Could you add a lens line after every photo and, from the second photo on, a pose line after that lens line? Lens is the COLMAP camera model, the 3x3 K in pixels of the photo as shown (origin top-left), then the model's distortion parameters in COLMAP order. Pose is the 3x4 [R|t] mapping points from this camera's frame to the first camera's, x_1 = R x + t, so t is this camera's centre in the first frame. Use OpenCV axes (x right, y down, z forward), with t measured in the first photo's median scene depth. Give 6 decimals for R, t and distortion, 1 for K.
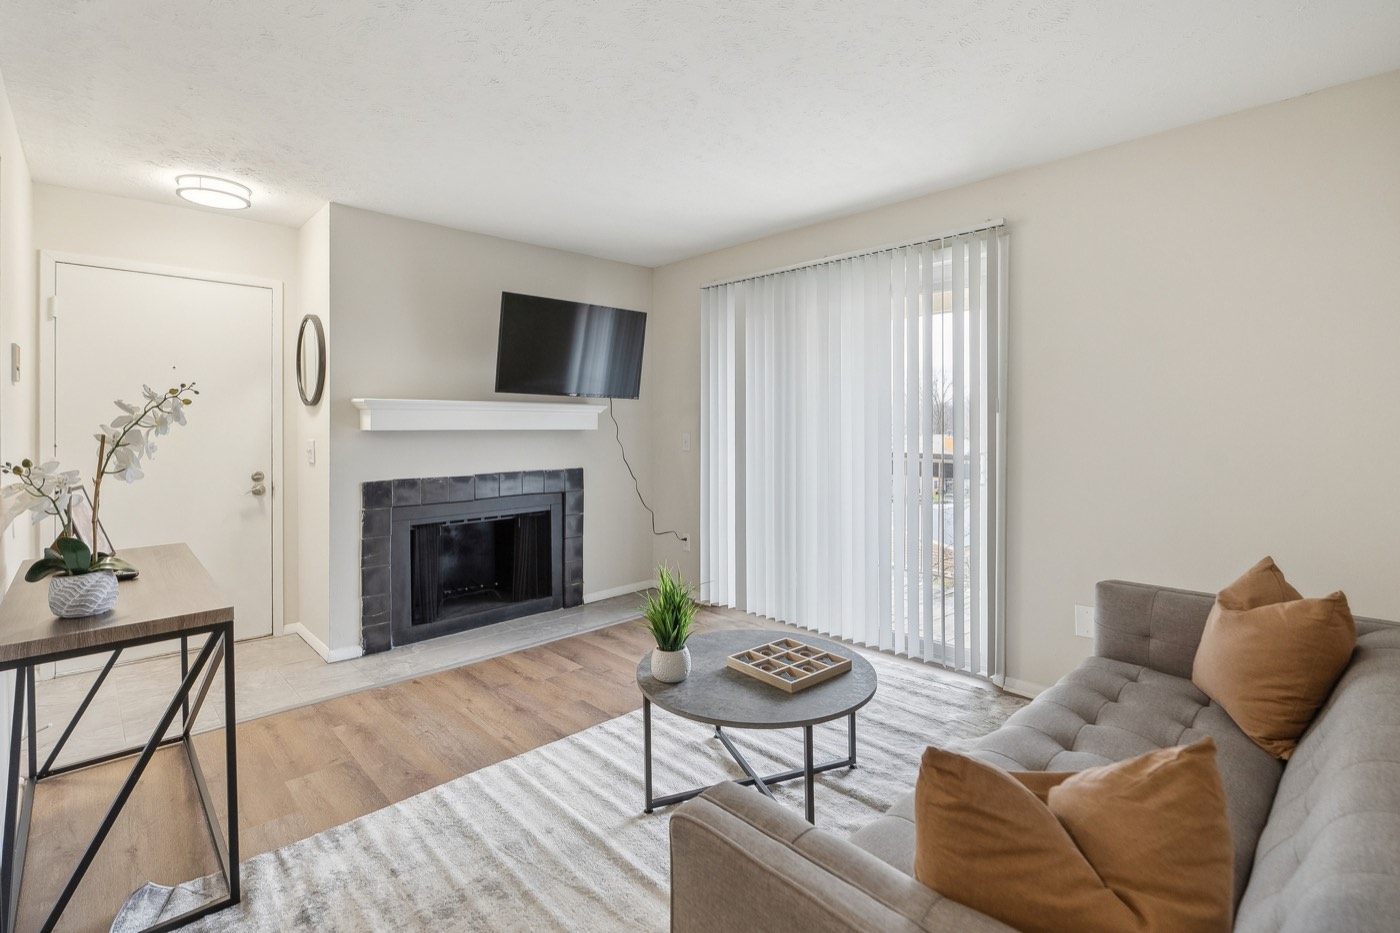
lens RADIAL K [[646.4, 0, 659.3], [0, 646.4, 424.0], [0, 0, 1]] dist [-0.002230, -0.000660]
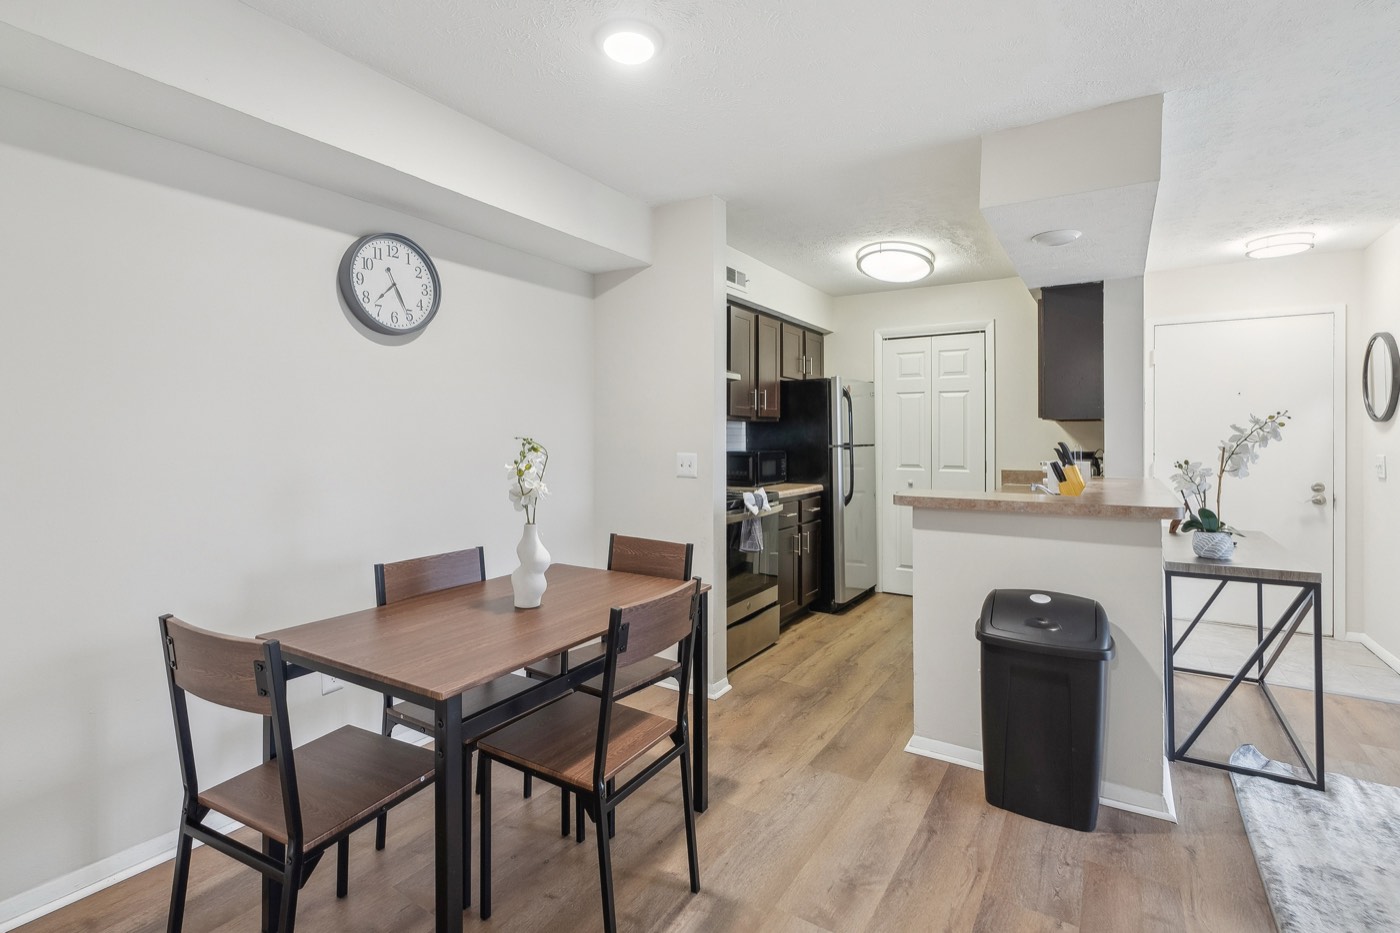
lens RADIAL K [[642.3, 0, 704.5], [0, 642.3, 440.9], [0, 0, 1]] dist [-0.001598, -0.001217]
pose [[0.275430, 0.002675, -0.961317, 0.283531], [0.000348, 0.999996, 0.002882, -0.002566], [0.961321, -0.001128, 0.275428, -0.627709]]
